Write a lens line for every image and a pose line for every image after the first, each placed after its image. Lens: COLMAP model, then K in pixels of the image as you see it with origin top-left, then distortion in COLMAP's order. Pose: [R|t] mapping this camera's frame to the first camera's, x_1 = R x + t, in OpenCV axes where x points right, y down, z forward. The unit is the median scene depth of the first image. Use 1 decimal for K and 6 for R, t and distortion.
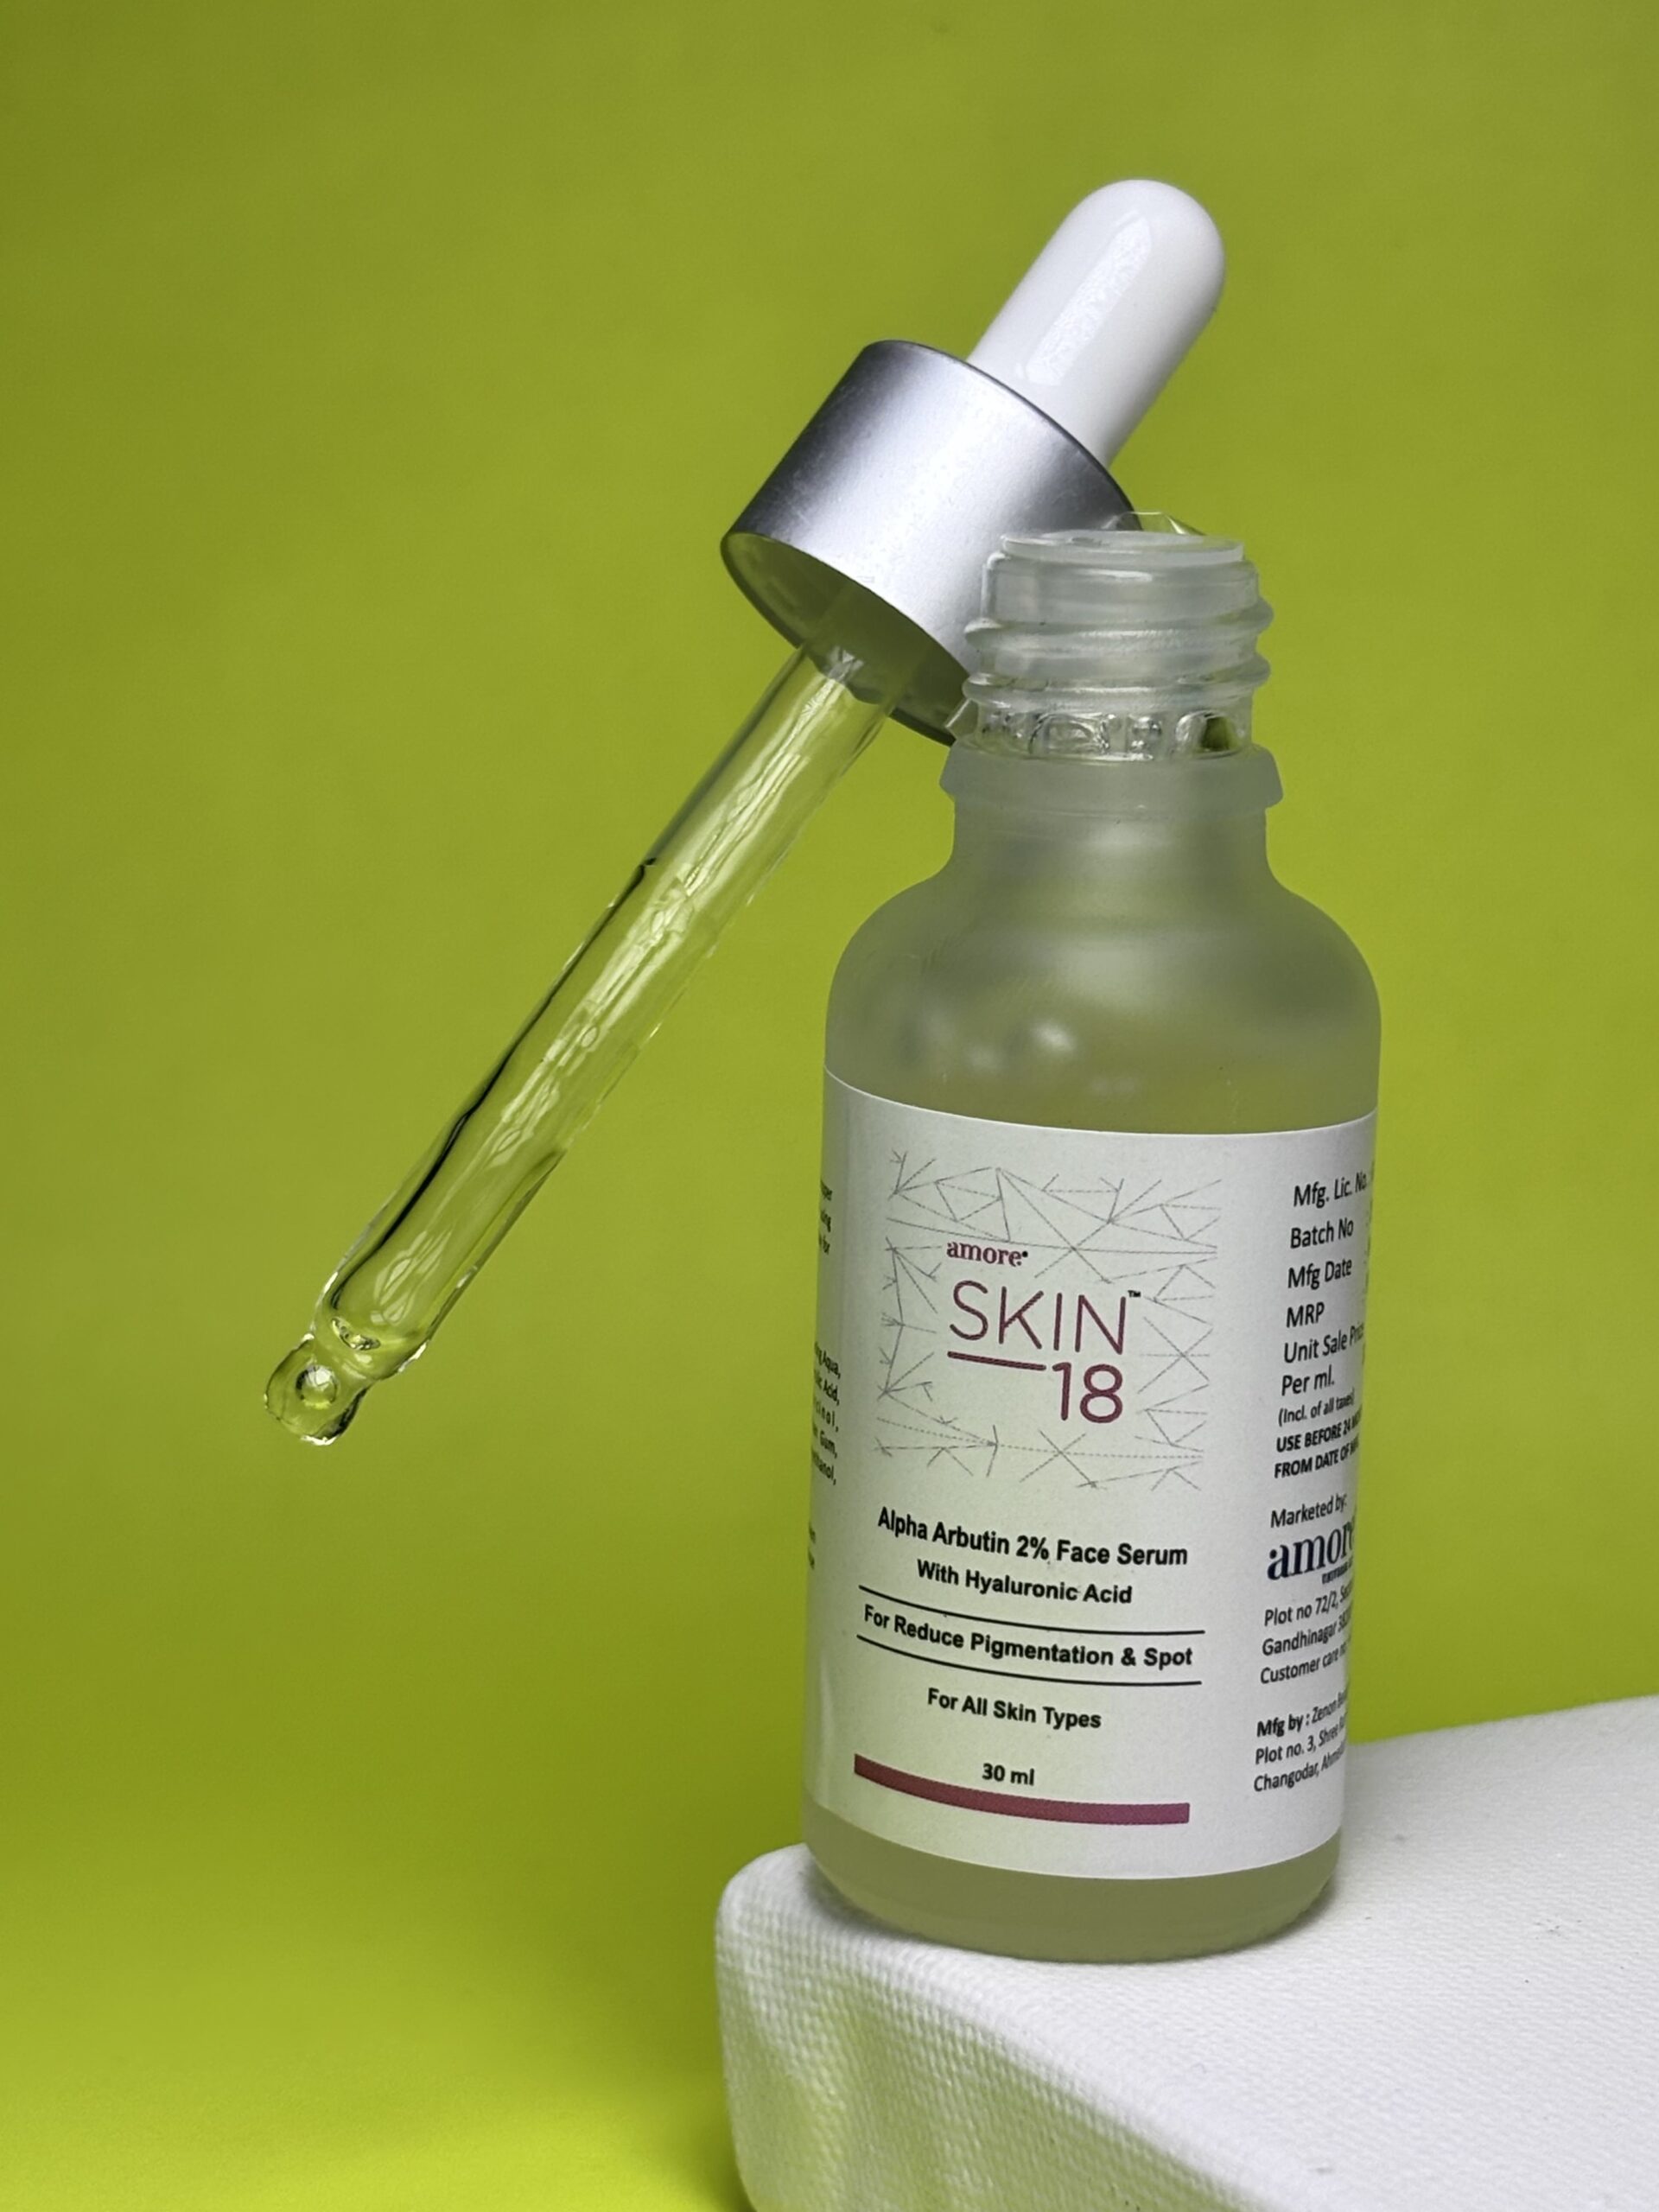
lens RADIAL K [[4839.6, 0, 820.5], [0, 4839.6, 1141.4], [0, 0, 1]] dist [0.322774, -2.889434]
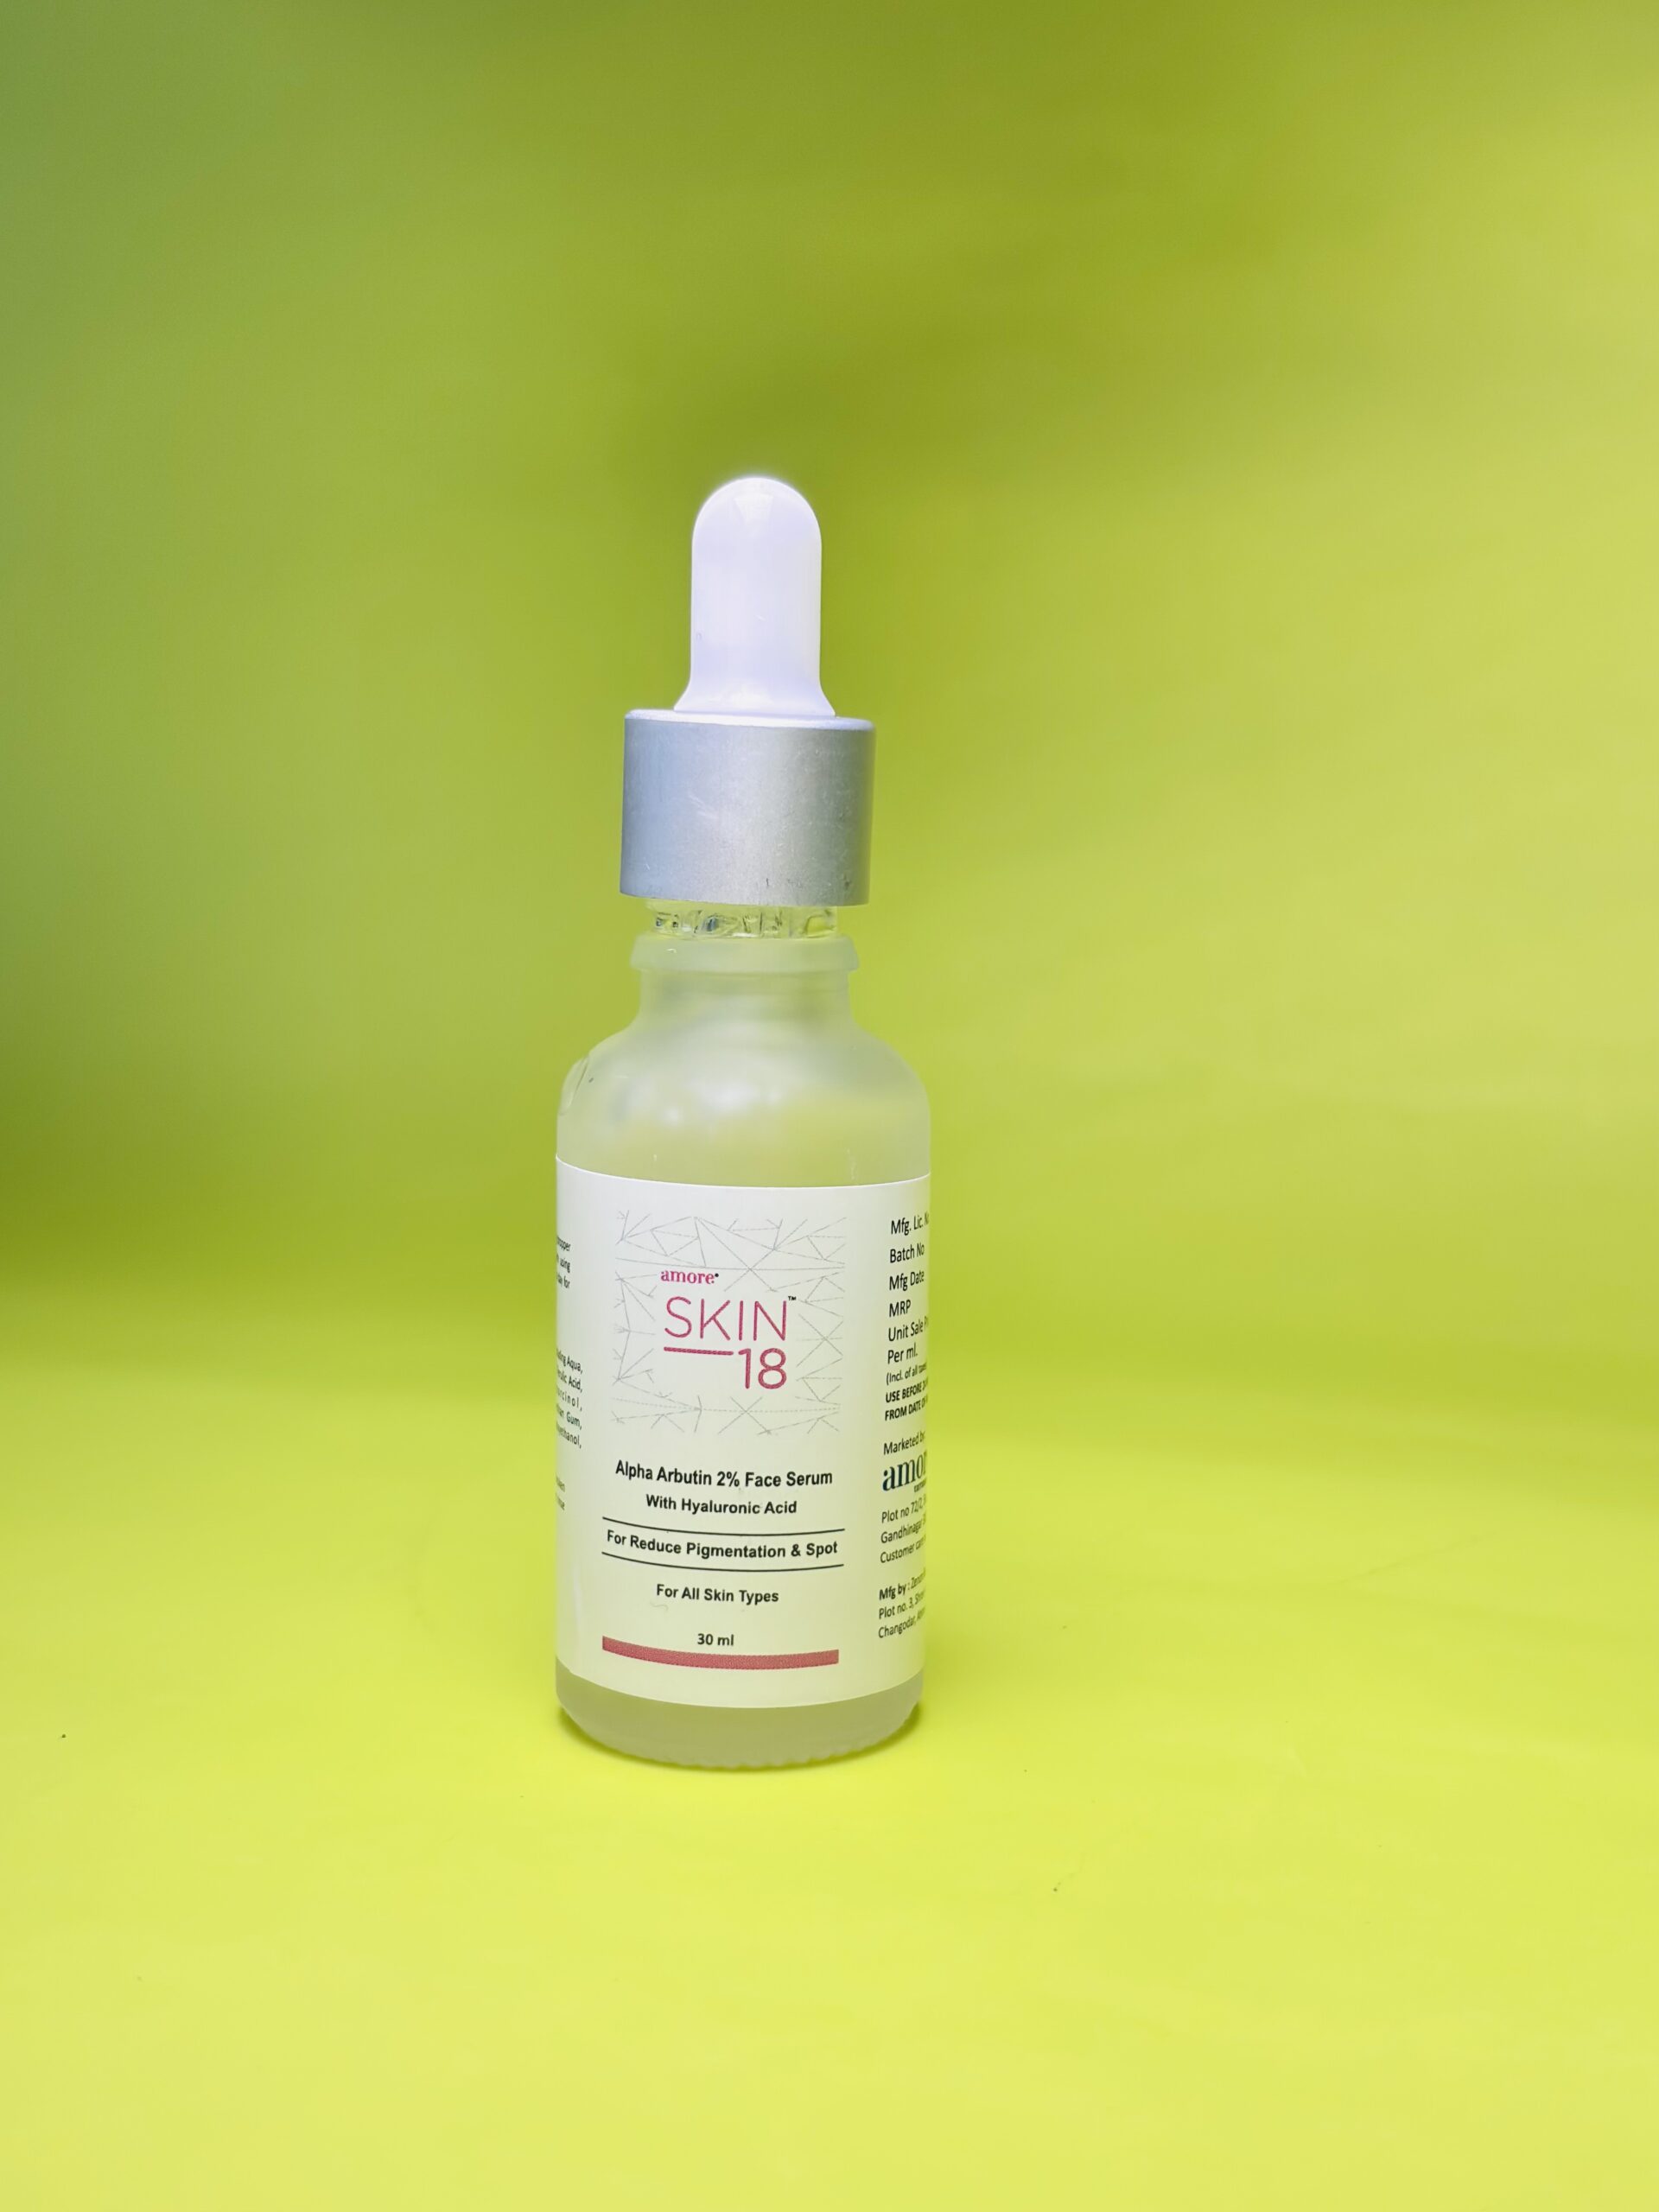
lens RADIAL K [[2786.8, 0, 829.5], [0, 2786.8, 1106.0], [0, 0, 1]] dist [0.242096, -1.136163]
pose [[0.980909, -0.041677, 0.189949, -0.080280], [0.055803, 0.996011, -0.069633, 0.032299], [-0.186289, 0.078903, 0.979322, 0.164769]]
